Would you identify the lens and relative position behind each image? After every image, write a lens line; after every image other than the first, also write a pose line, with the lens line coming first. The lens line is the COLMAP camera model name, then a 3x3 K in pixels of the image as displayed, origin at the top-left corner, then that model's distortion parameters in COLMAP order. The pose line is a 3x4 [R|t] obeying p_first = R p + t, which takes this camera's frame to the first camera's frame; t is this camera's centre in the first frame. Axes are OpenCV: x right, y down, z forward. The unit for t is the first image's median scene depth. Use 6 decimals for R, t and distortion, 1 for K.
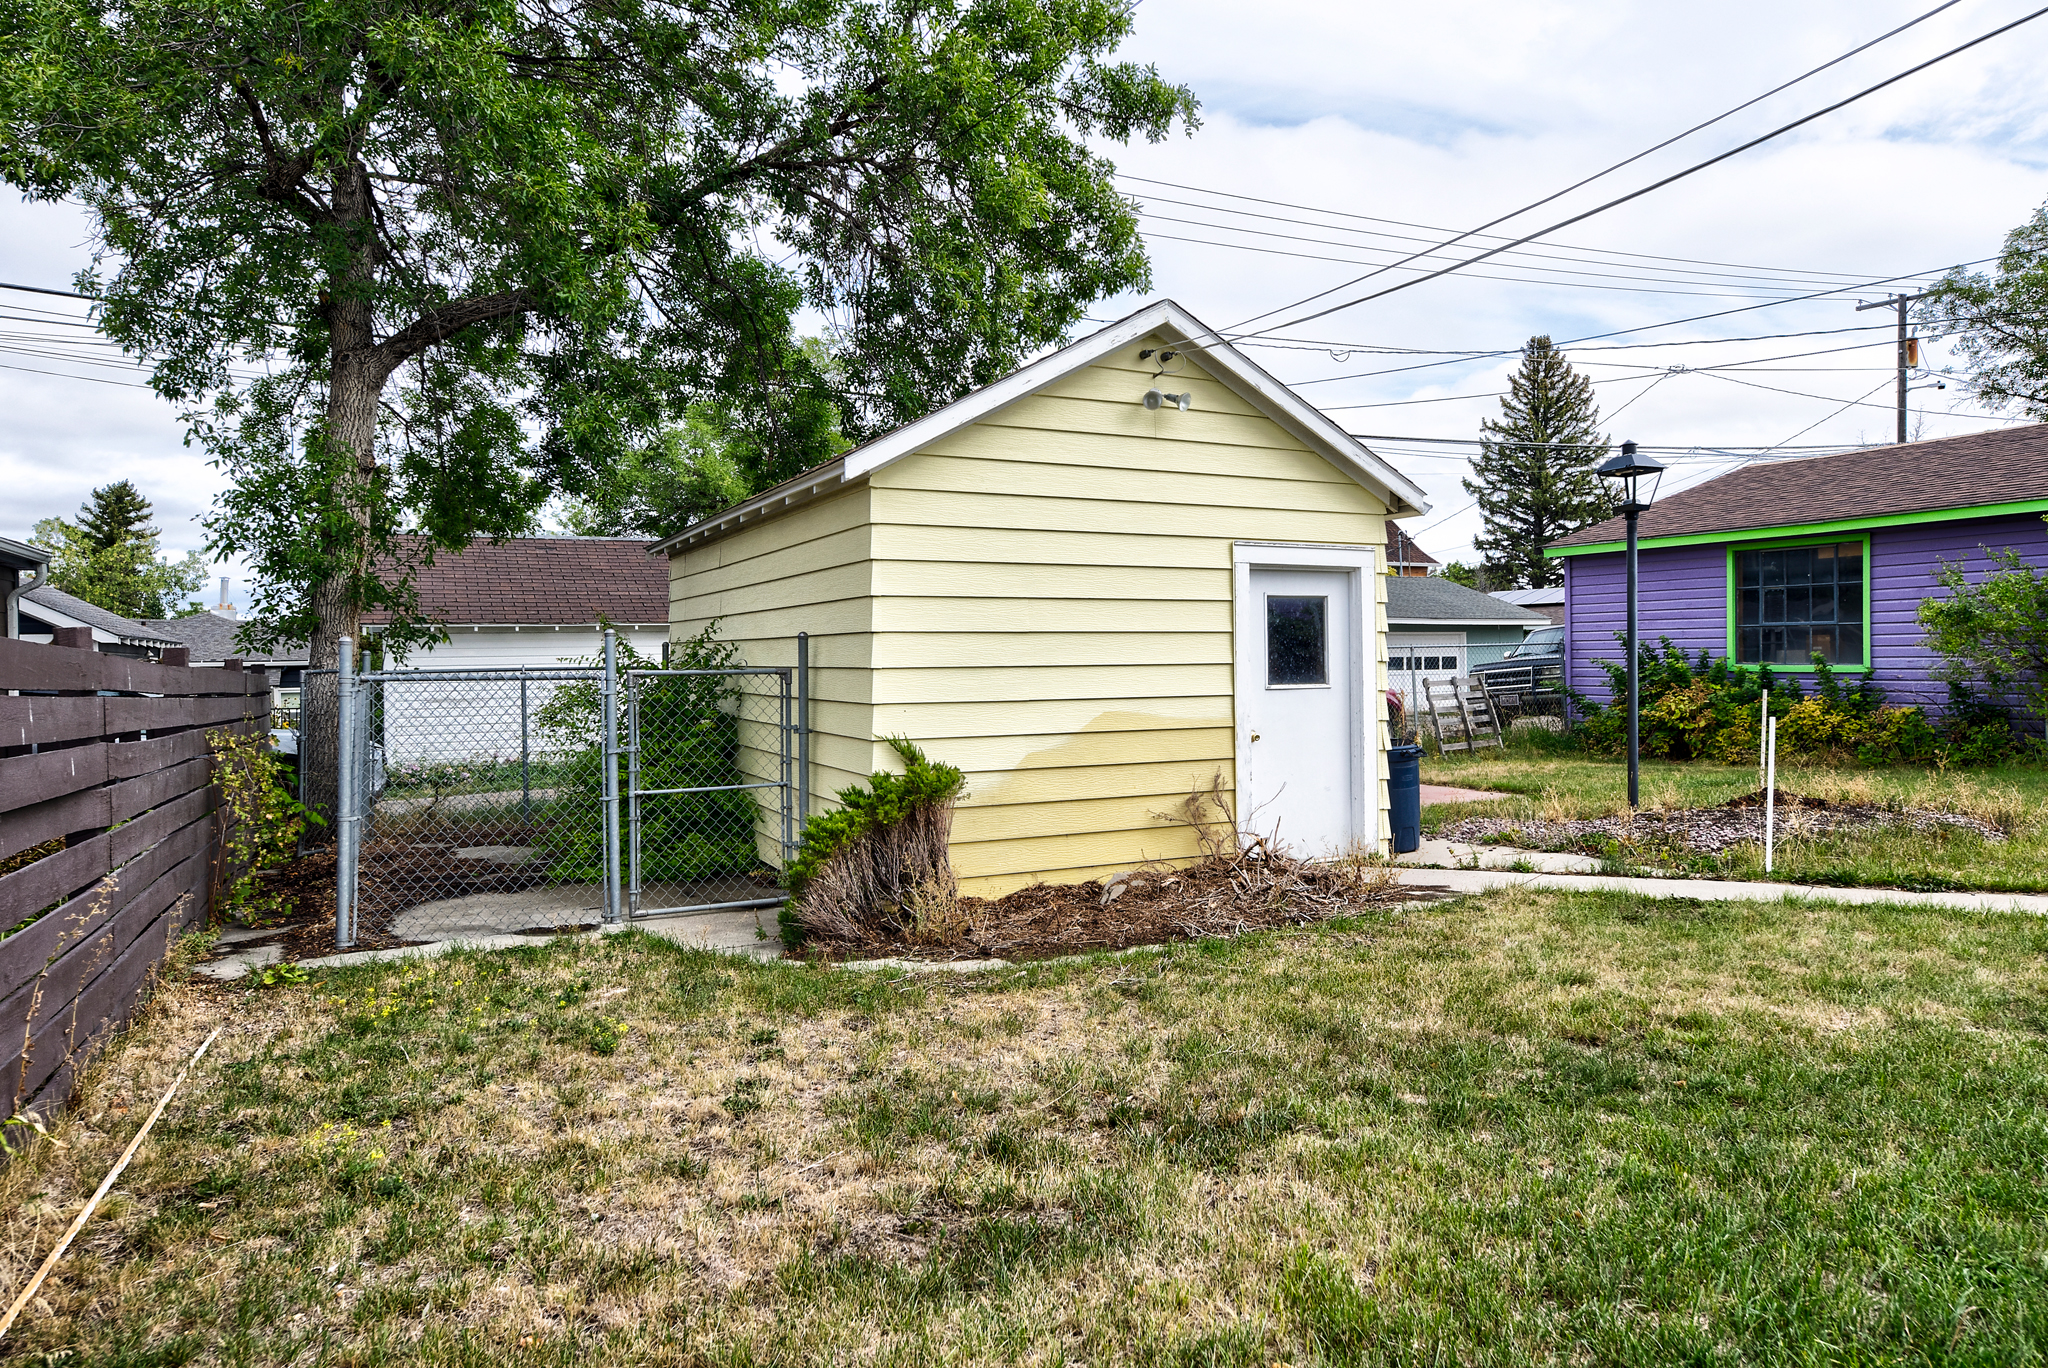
lens RADIAL K [[1303.0, 0, 1024.0], [0, 1303.0, 684.0], [0, 0, 1]] dist [0.001712, 0.000613]
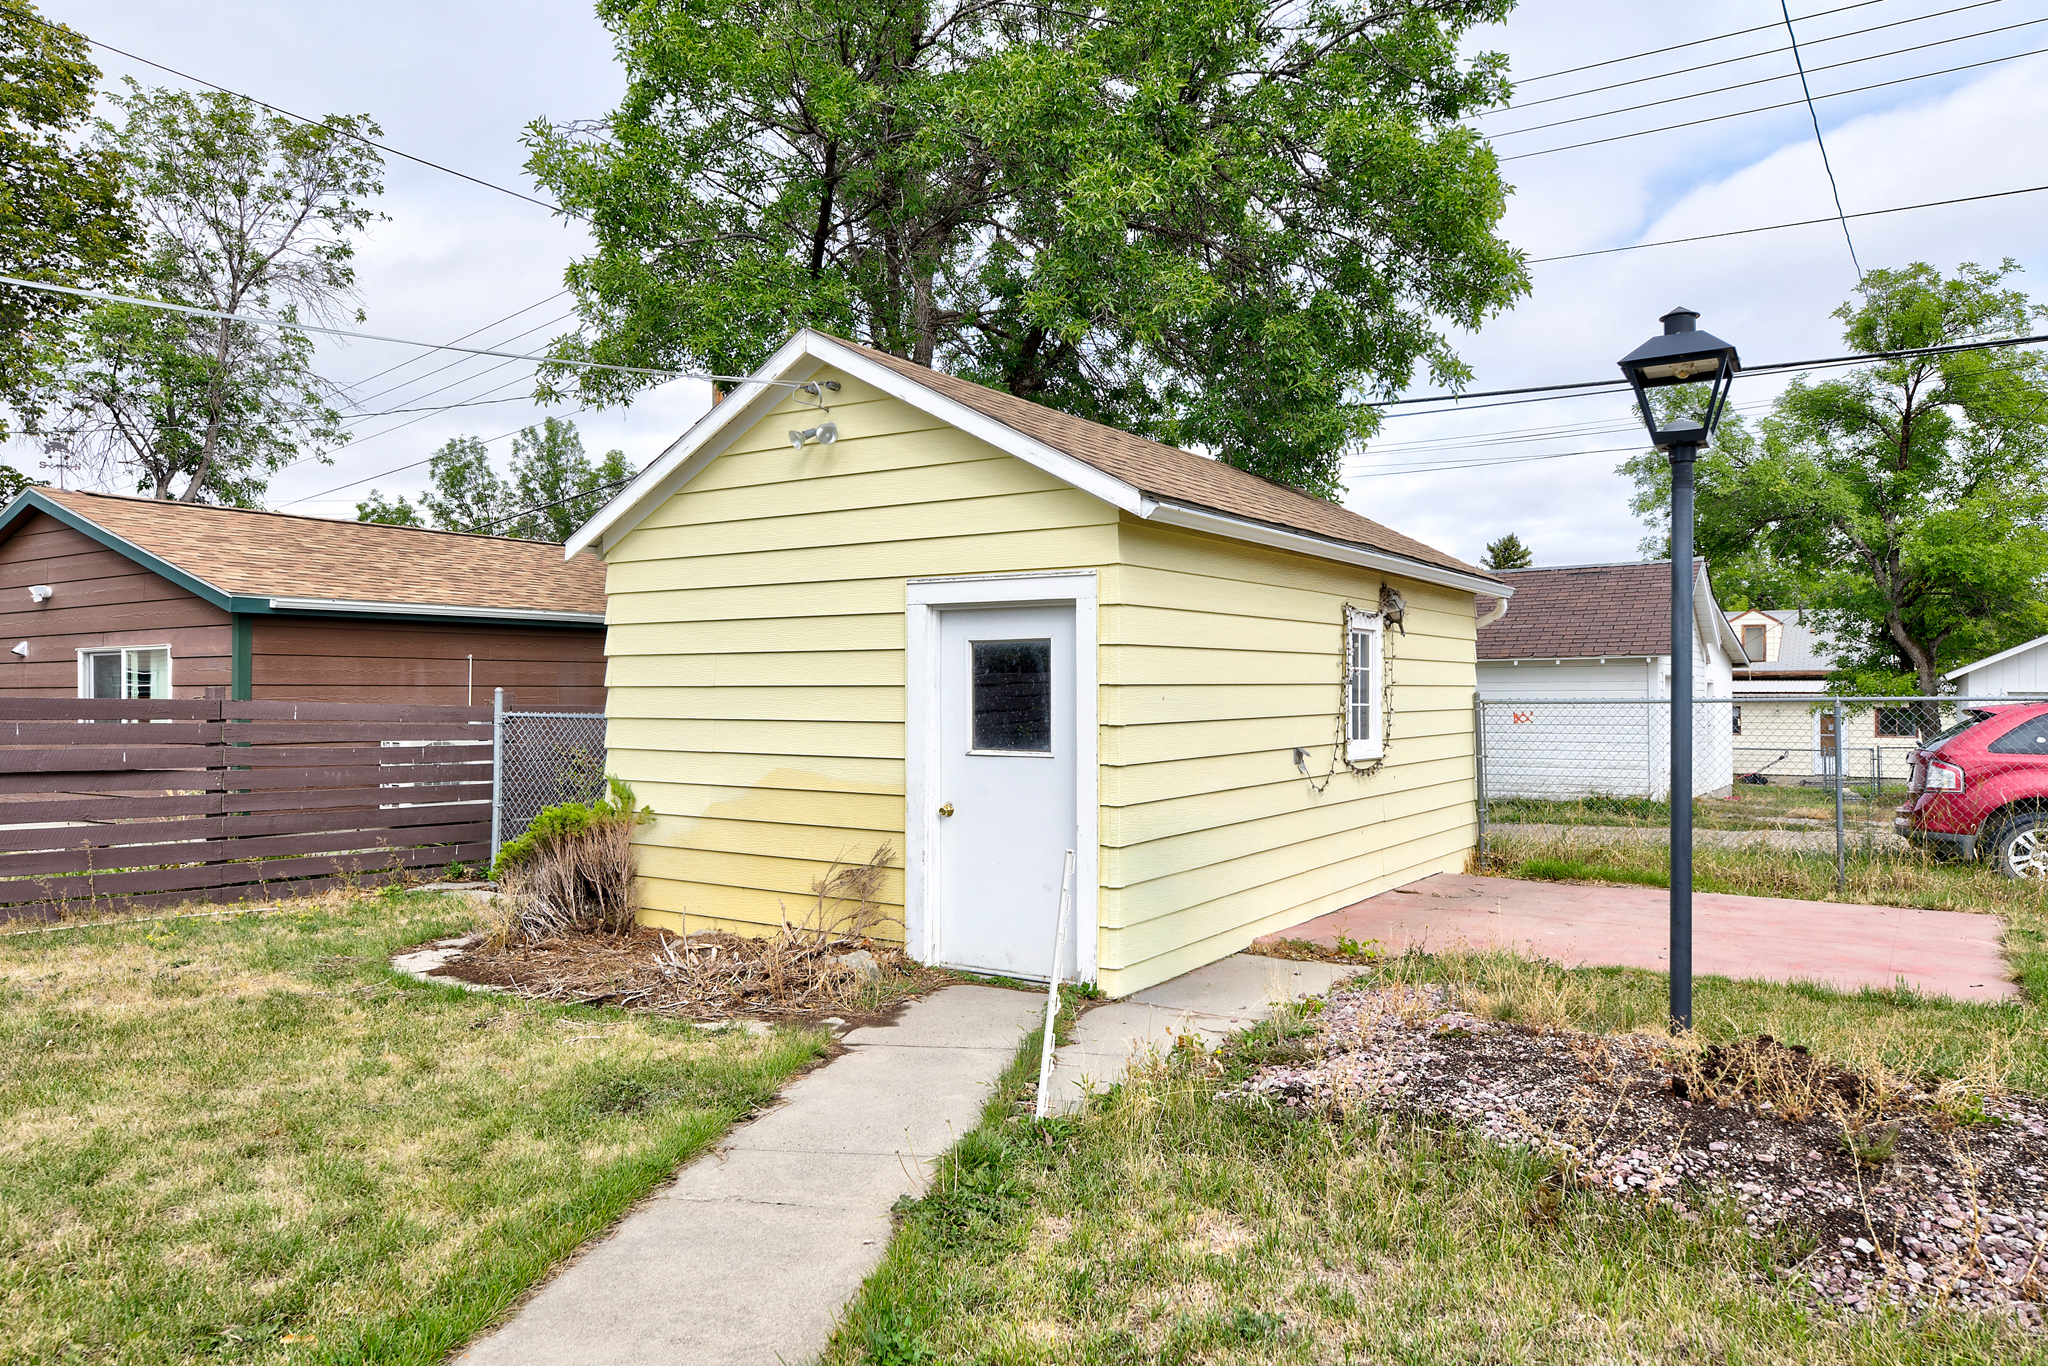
lens RADIAL K [[1343.4, 0, 1024.0], [0, 1343.4, 683.0], [0, 0, 1]] dist [0.005039, 0.002244]
pose [[0.503712, 0.000907, -0.863871, 0.948480], [-0.023595, 0.999641, -0.012708, -0.031461], [0.863549, 0.026785, 0.503553, 0.608530]]
